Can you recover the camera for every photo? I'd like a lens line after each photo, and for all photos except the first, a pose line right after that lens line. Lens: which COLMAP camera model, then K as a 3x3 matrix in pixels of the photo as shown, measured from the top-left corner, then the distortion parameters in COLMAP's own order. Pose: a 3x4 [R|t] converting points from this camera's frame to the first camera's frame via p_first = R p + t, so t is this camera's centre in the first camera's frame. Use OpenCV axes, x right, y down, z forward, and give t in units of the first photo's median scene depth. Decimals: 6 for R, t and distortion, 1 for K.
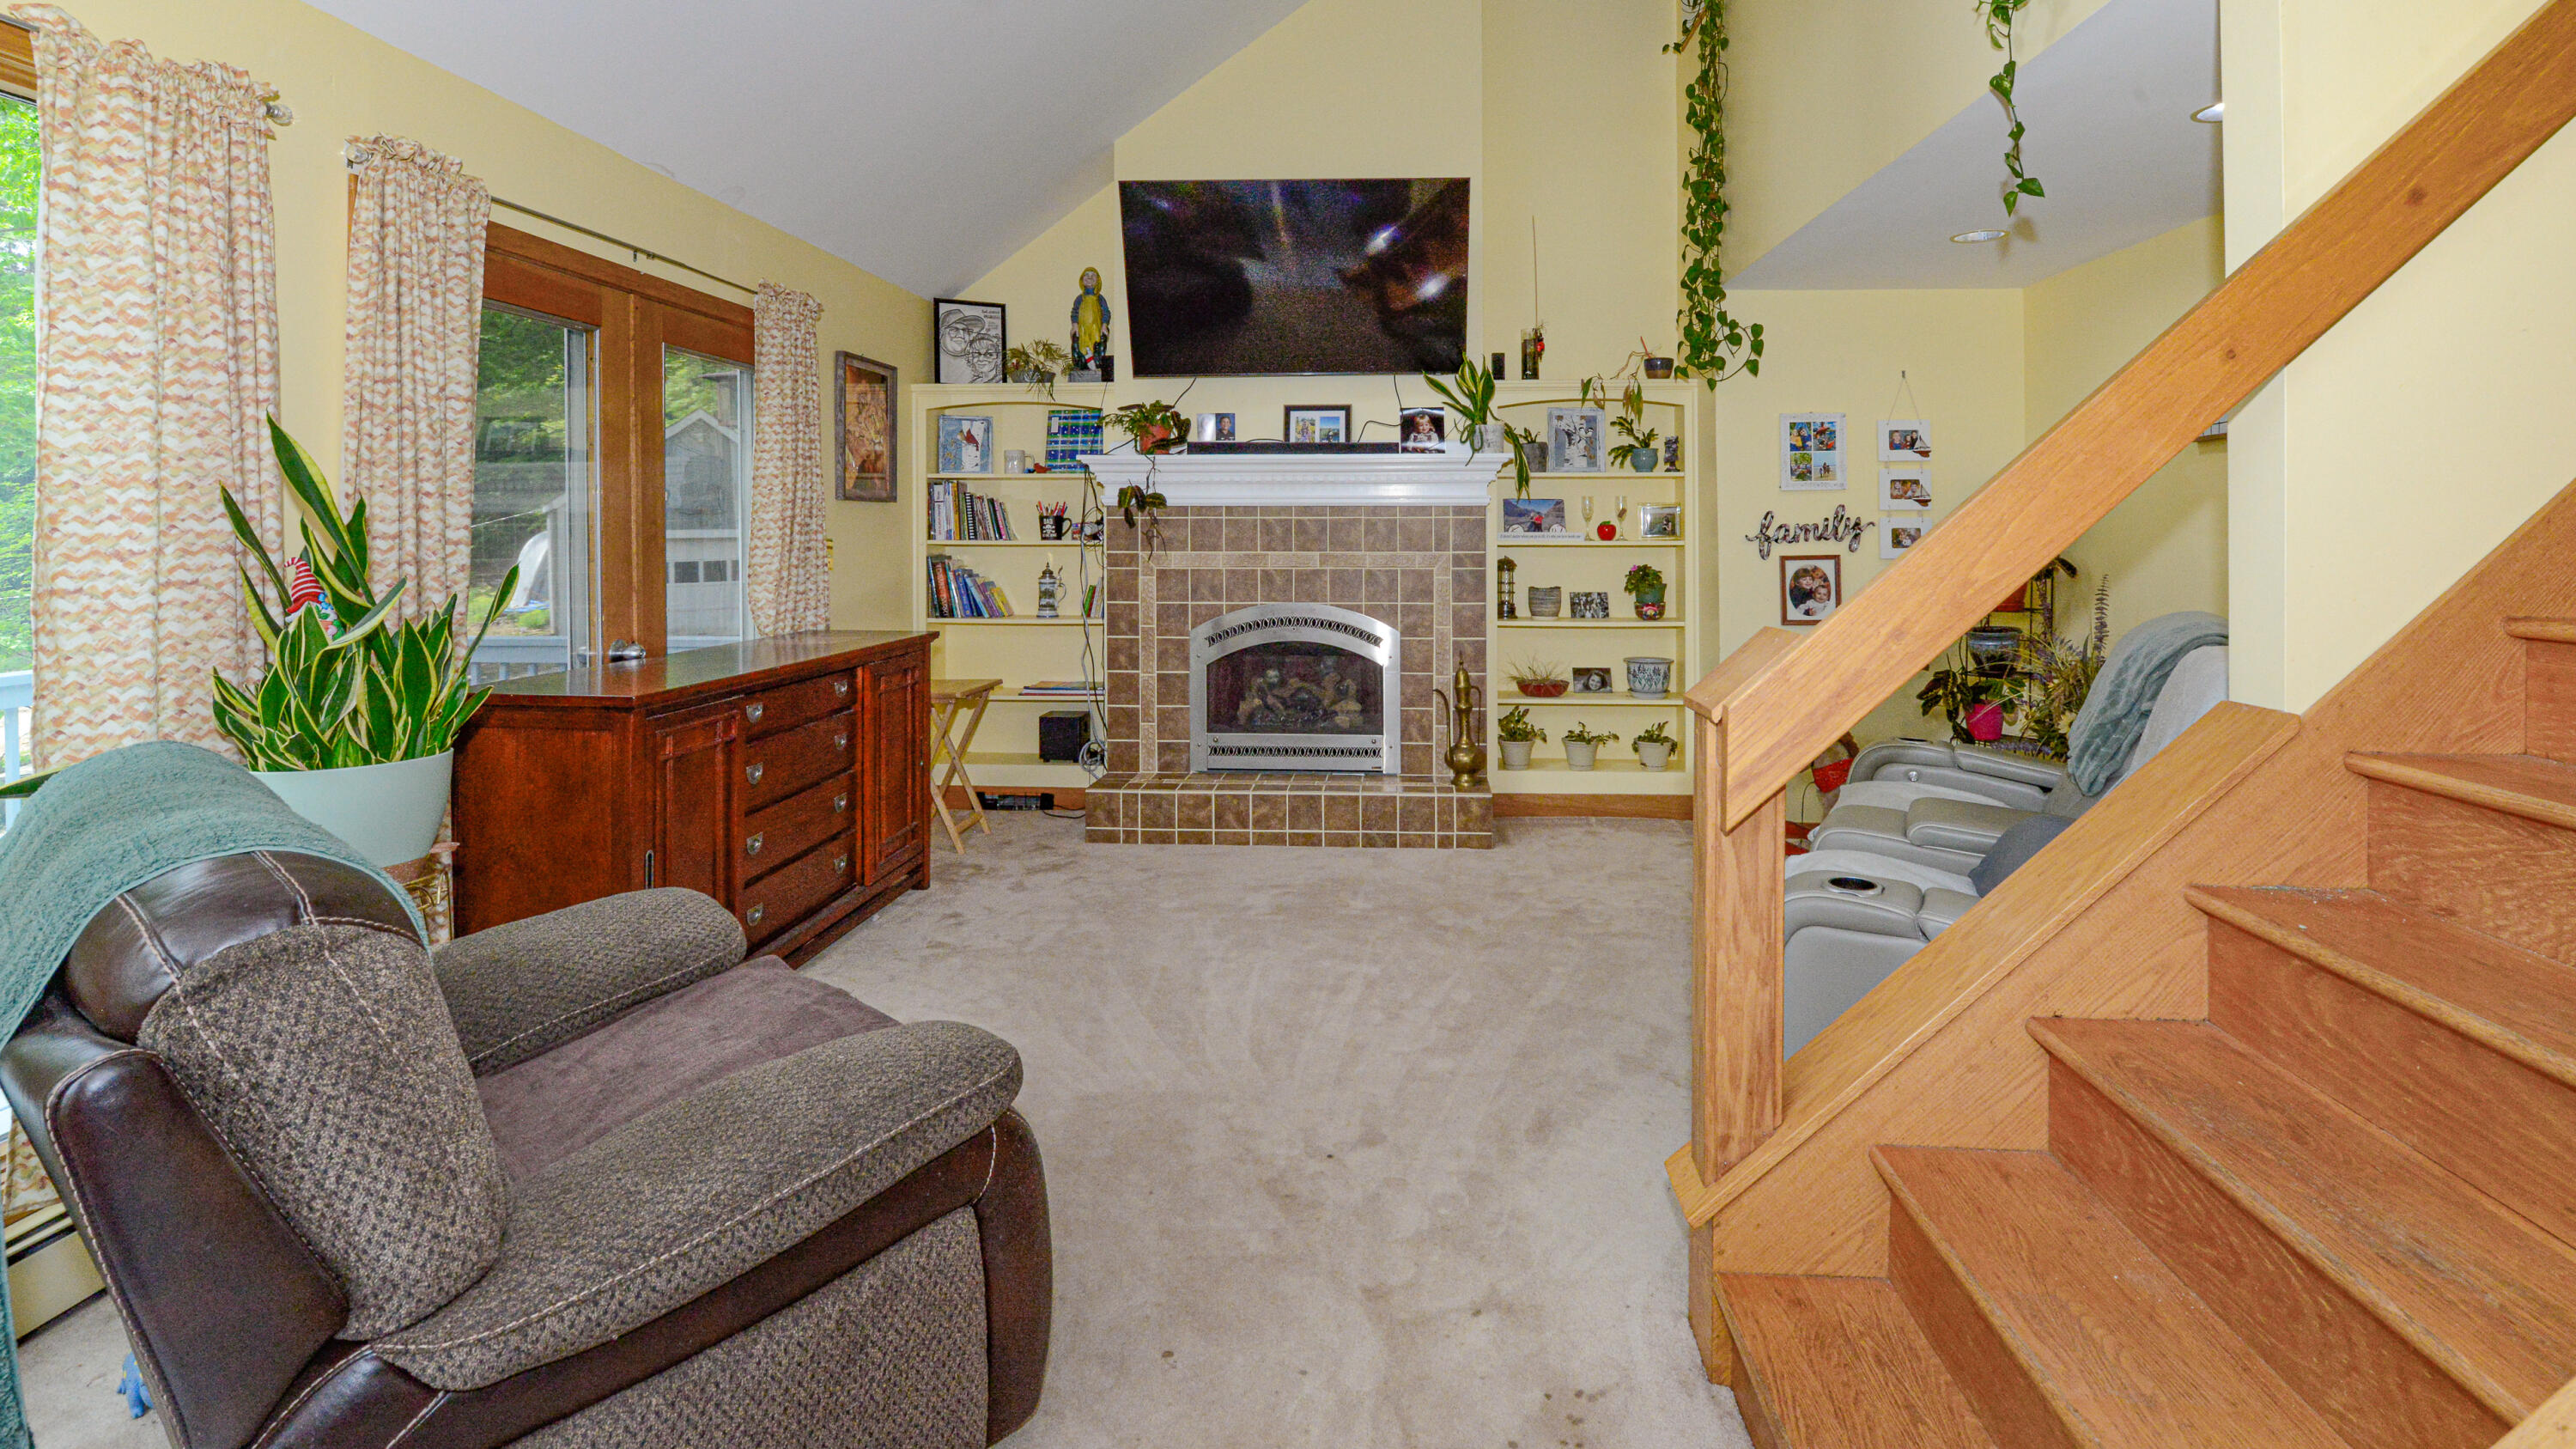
lens RADIAL K [[1177.6, 0, 1296.4], [0, 1177.6, 562.5], [0, 0, 1]] dist [0.000538, -0.009067]
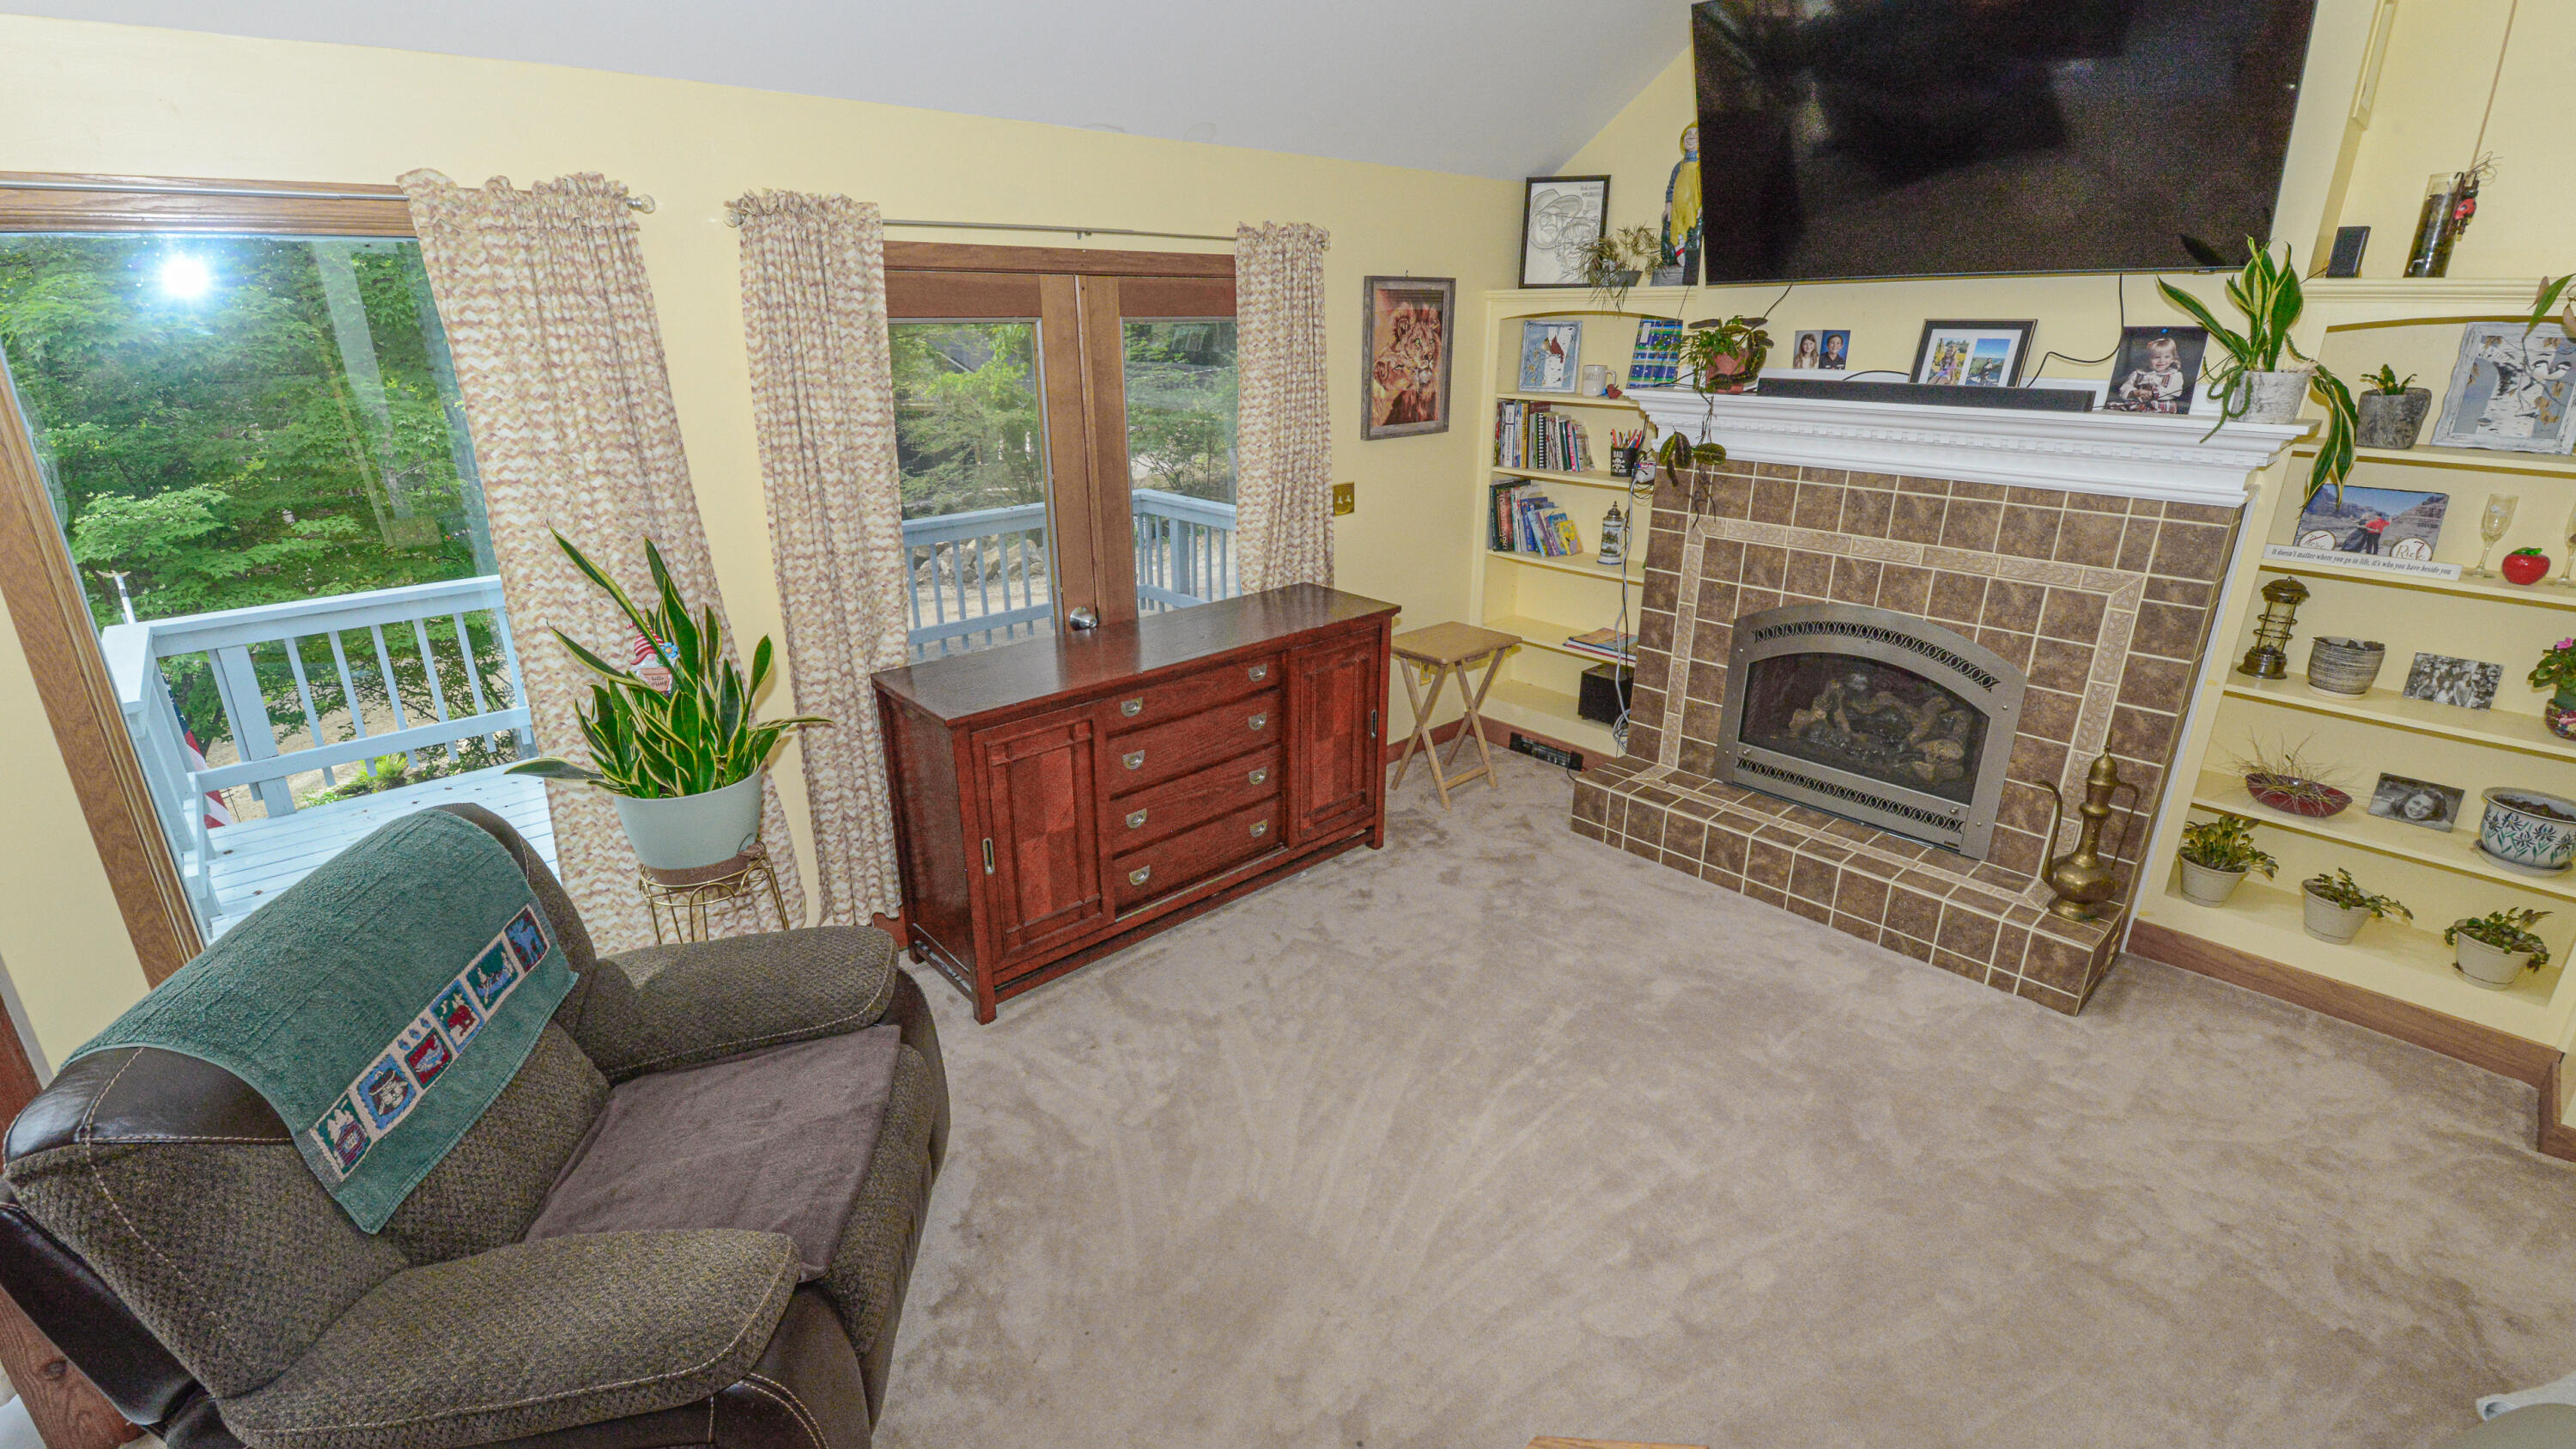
lens RADIAL K [[1082.8, 0, 1288.0], [0, 1082.8, 724.5], [0, 0, 1]] dist [-0.002215, -0.009595]
pose [[0.736931, 0.230777, -0.635354, 0.173572], [-0.010161, 0.943593, 0.330951, -0.117216], [0.675891, -0.237433, 0.697708, 0.256589]]
